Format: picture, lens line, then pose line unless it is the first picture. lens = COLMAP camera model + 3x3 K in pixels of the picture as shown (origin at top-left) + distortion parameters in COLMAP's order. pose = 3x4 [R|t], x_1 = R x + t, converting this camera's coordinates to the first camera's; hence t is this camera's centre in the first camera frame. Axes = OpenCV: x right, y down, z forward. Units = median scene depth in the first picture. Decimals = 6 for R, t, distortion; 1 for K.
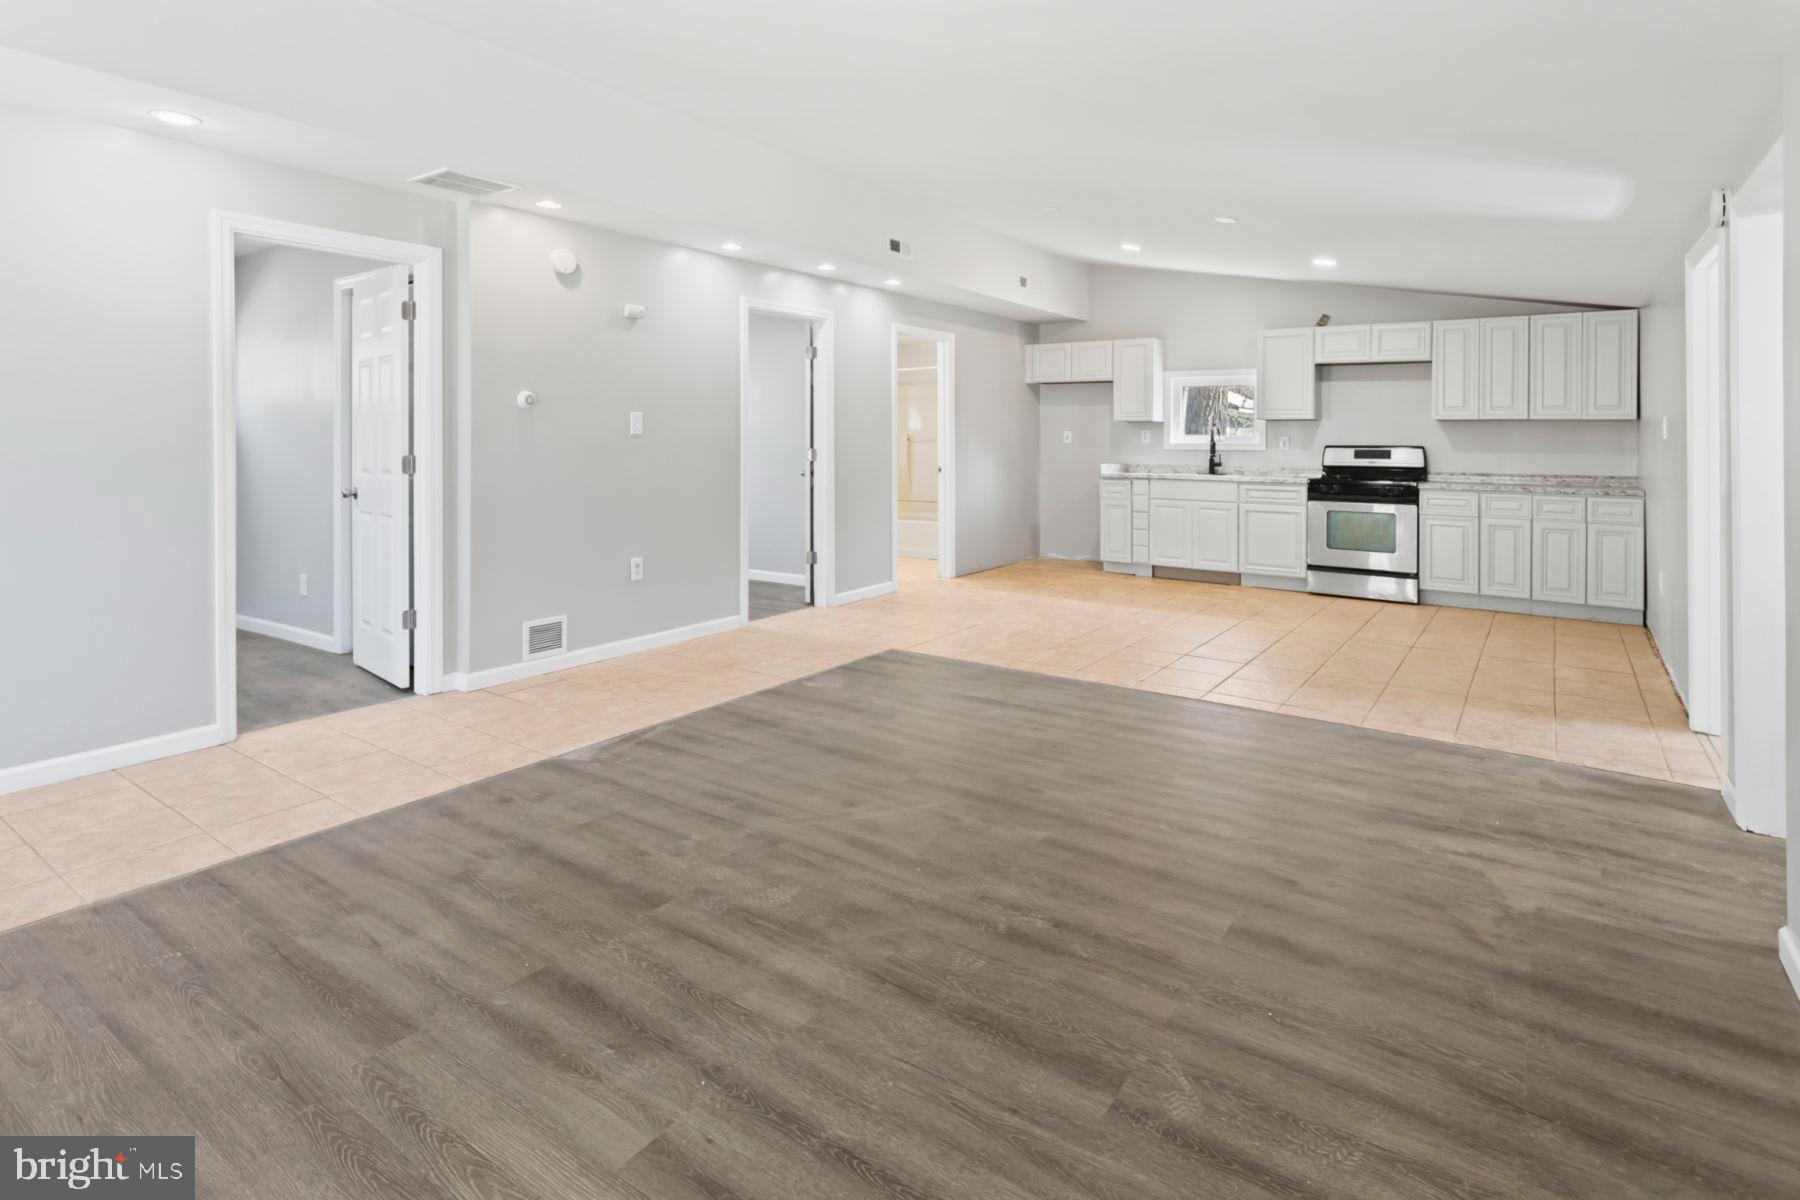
lens RADIAL K [[911.3, 0, 902.7], [0, 911.3, 426.4], [0, 0, 1]] dist [0.001426, -0.000174]
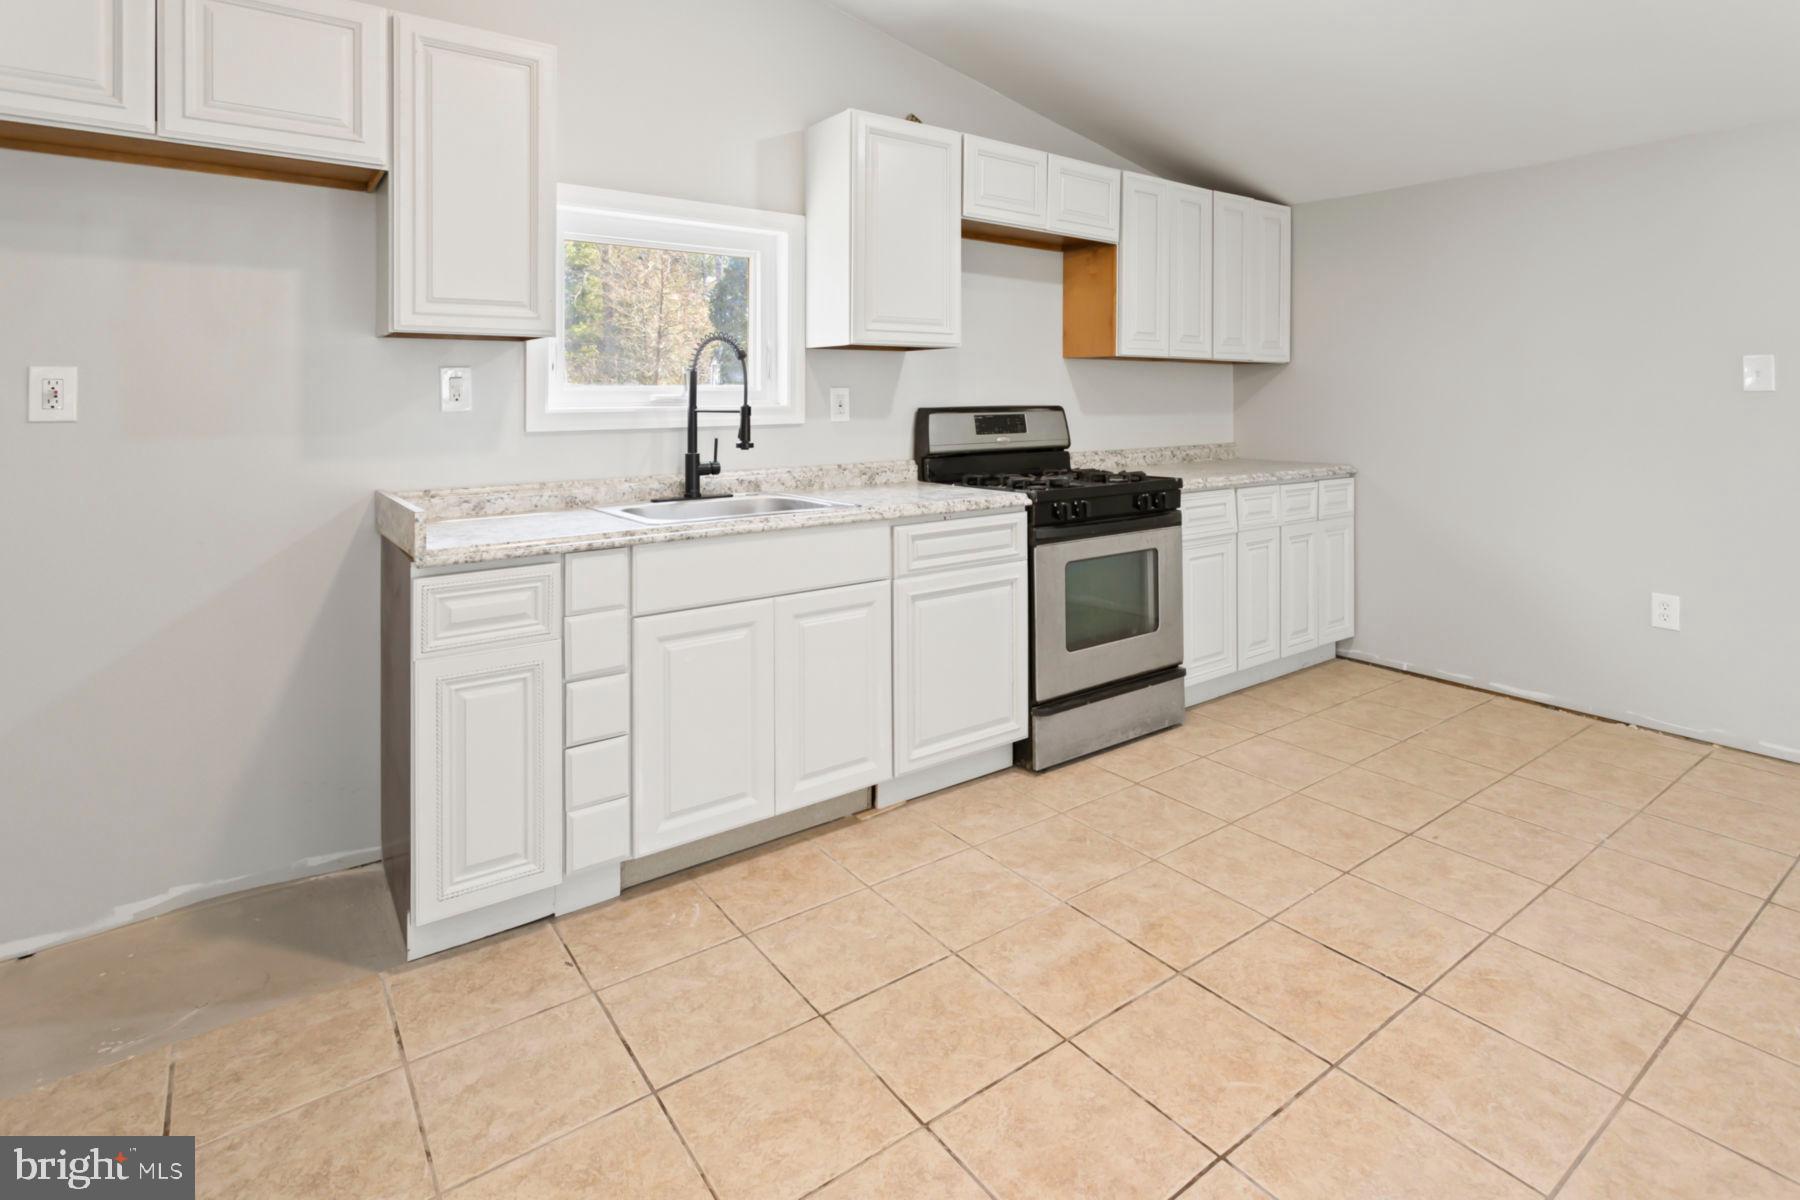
lens RADIAL K [[909.9, 0, 904.1], [0, 909.9, 394.6], [0, 0, 1]] dist [-0.000435, 0.001315]
pose [[0.309782, -0.006210, 0.950787, 0.042475], [-0.006232, 0.999944, 0.008562, 0.010856], [-0.950787, -0.008578, 0.309726, 0.903777]]
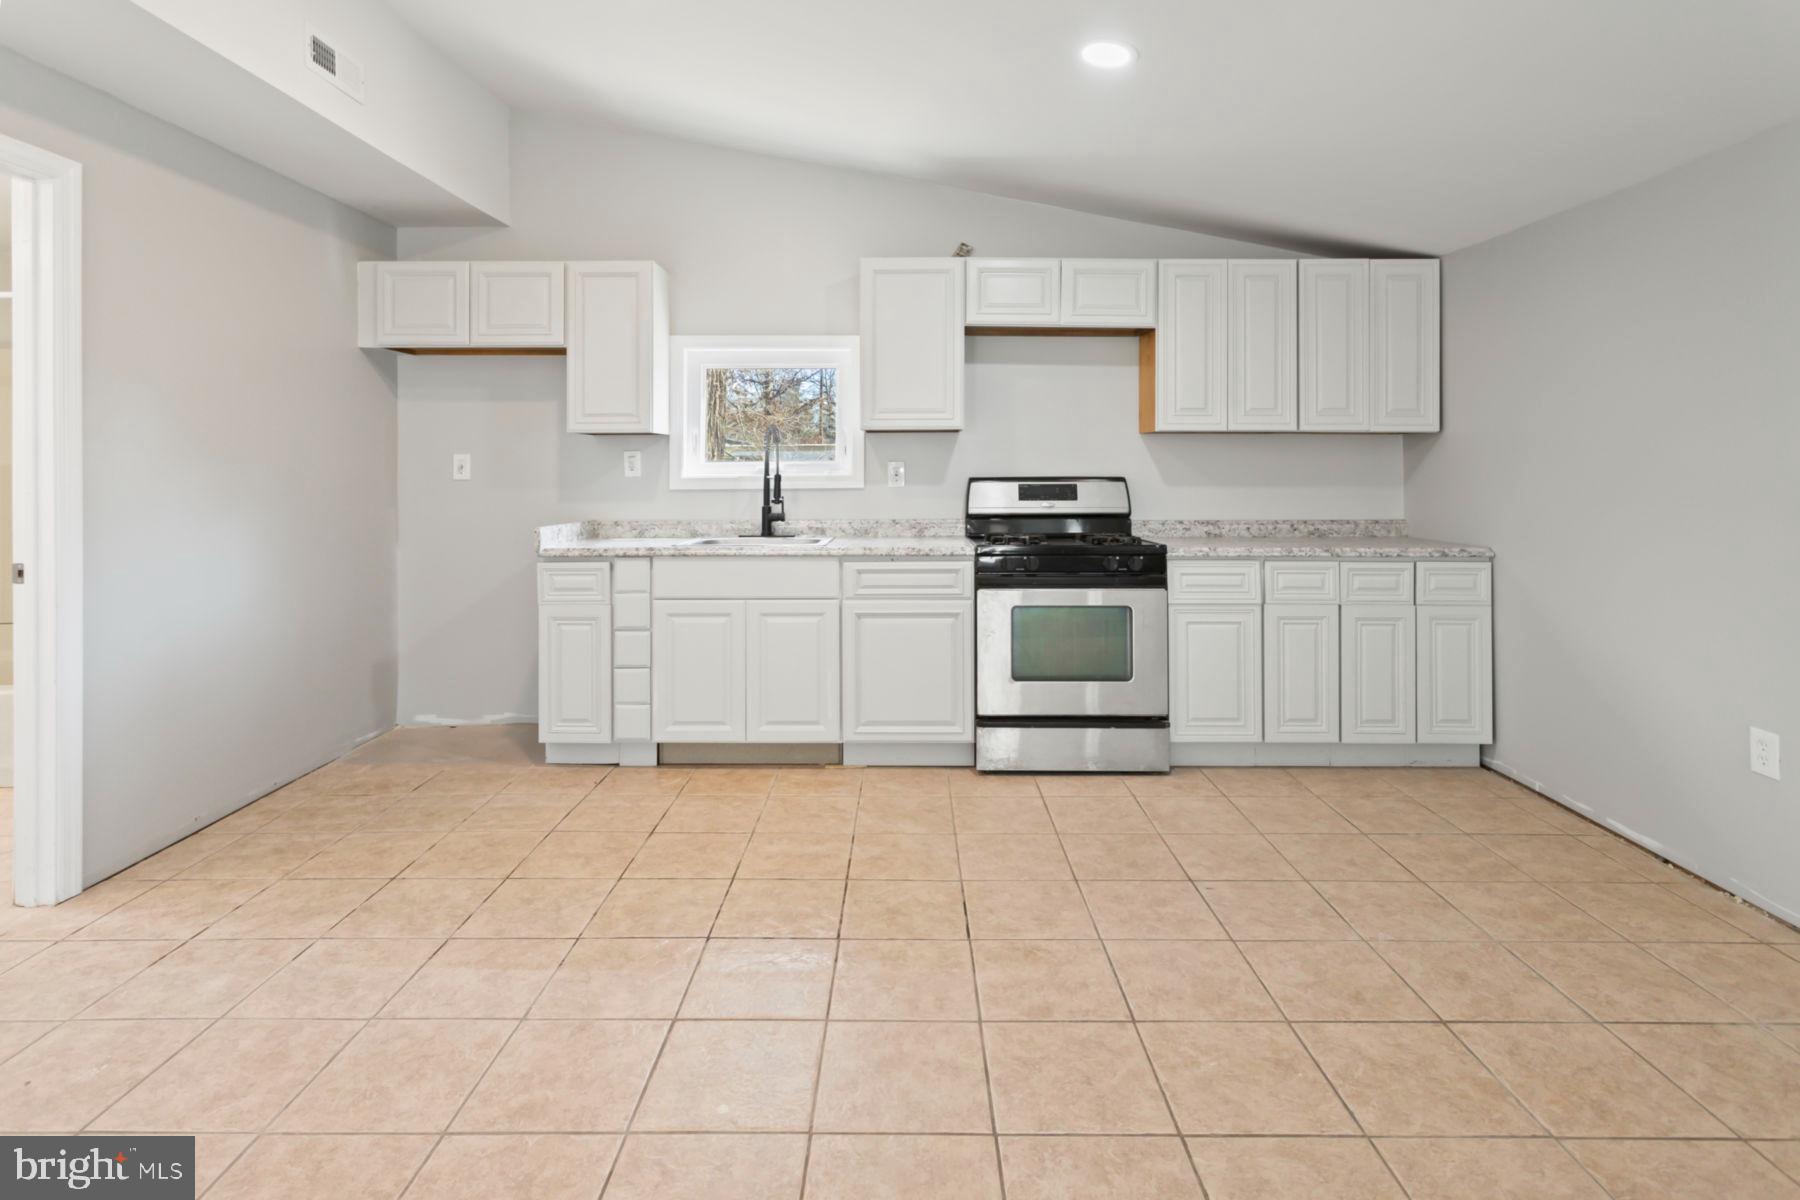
lens RADIAL K [[891.5, 0, 900.1], [0, 891.5, 453.4], [0, 0, 1]] dist [0.002043, 0.001031]
pose [[0.817951, -0.000455, 0.575287, 0.123478], [0.000600, 1.000000, -0.000061, 0.006331], [-0.575287, 0.000395, 0.817951, 0.603659]]
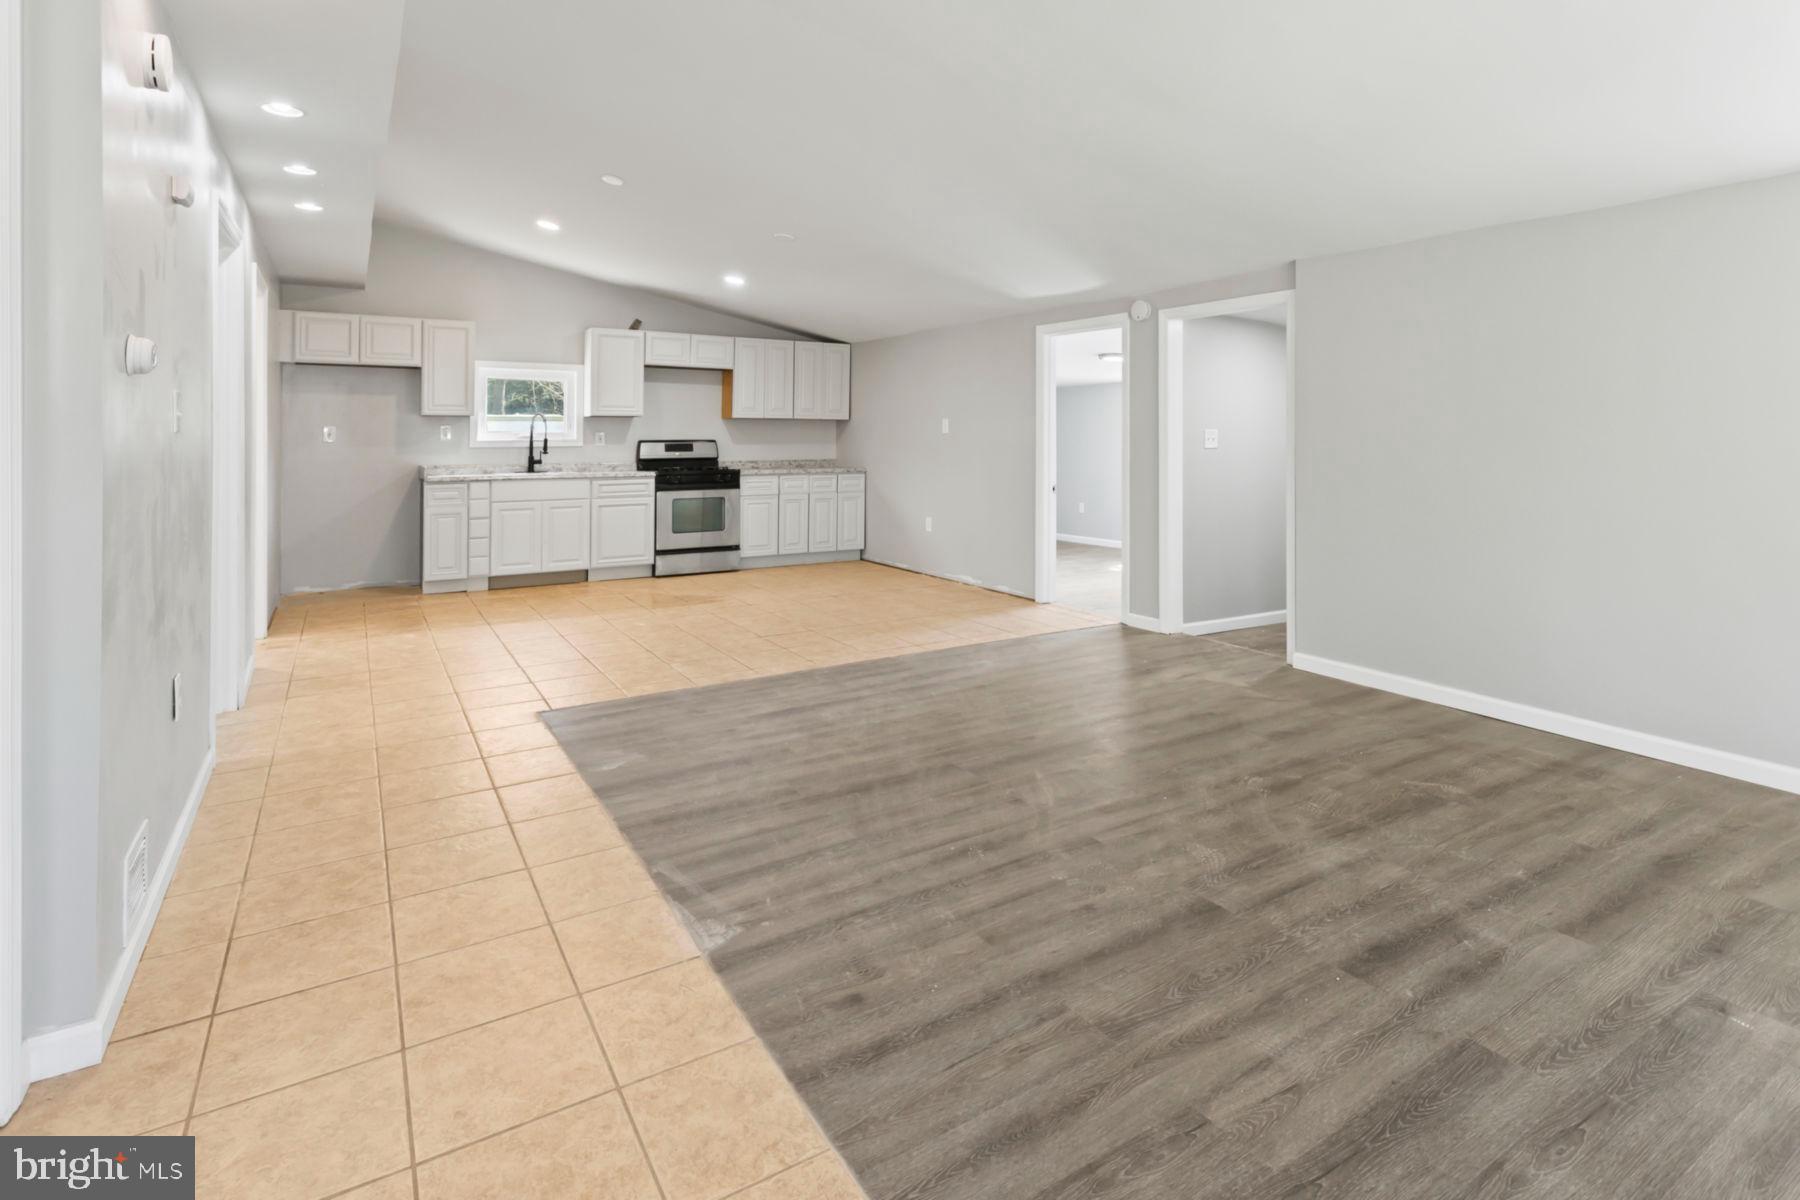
lens RADIAL K [[911.3, 0, 902.7], [0, 911.3, 426.4], [0, 0, 1]] dist [0.001426, -0.000174]
pose [[0.389342, 0.002119, 0.921091, -0.426167], [-0.007429, 0.999972, 0.000840, 0.000924], [-0.921063, -0.007170, 0.389347, 0.300938]]
